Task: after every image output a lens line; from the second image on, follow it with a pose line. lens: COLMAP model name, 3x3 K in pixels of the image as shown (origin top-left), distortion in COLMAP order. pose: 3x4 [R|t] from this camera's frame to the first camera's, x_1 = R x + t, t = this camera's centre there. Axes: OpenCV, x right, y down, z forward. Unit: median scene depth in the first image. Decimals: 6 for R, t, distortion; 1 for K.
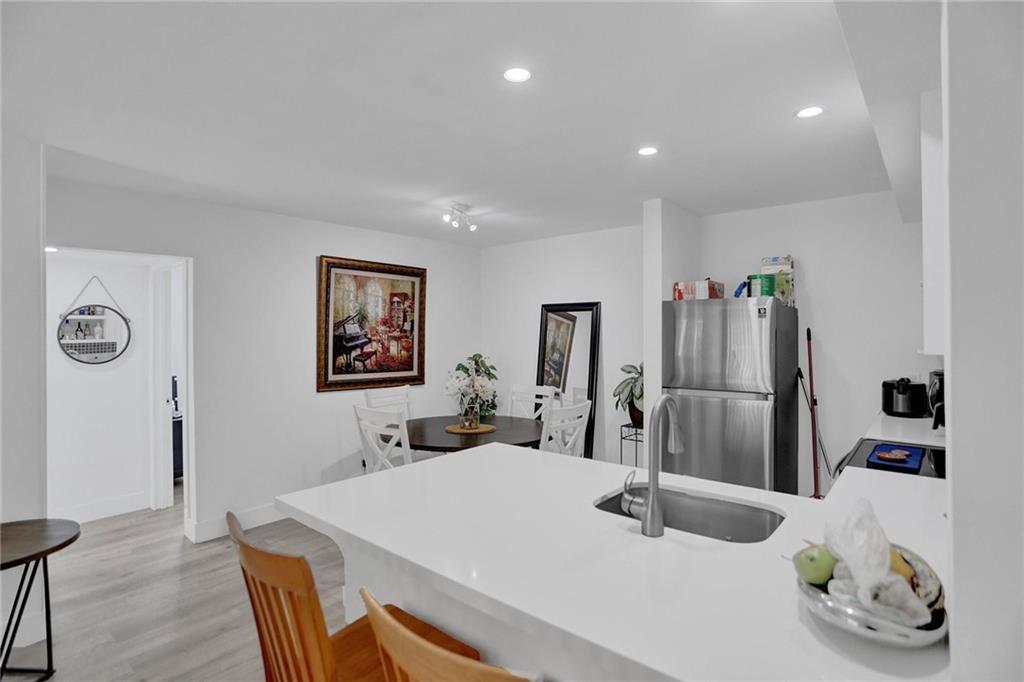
lens RADIAL K [[523.5, 0, 508.9], [0, 523.5, 332.9], [0, 0, 1]] dist [-0.060477, 0.027812]
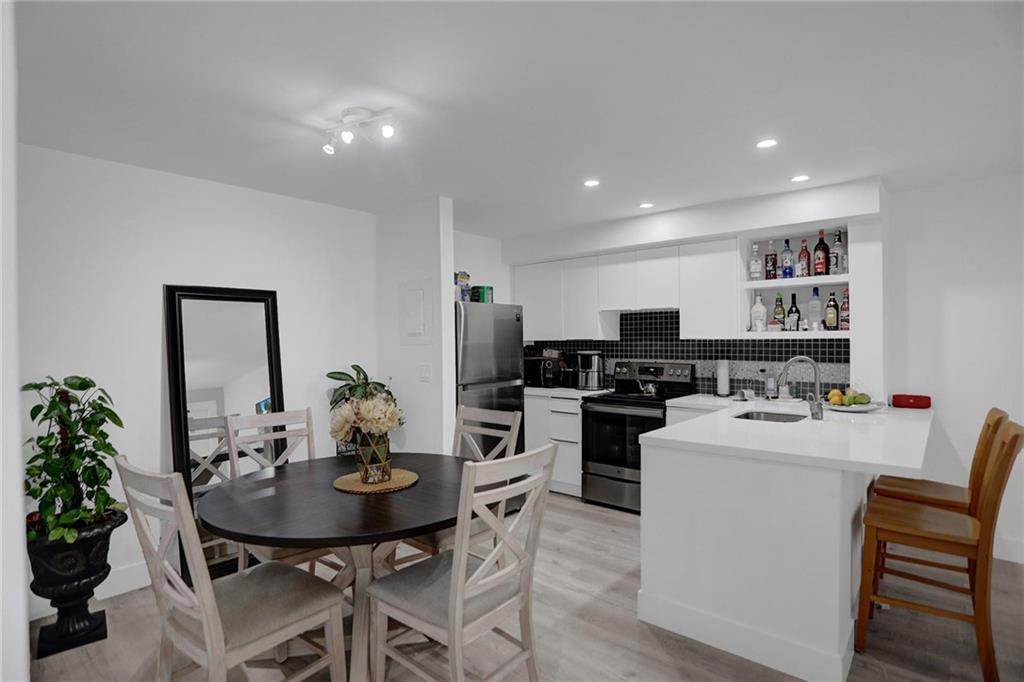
lens RADIAL K [[523.5, 0, 509.0], [0, 523.5, 360.1], [0, 0, 1]] dist [-0.060477, 0.027812]
pose [[0.013475, -0.035120, 0.999292, -0.577128], [0.010382, 0.999334, 0.034981, 0.015770], [-0.999855, 0.009903, 0.013831, 0.684495]]
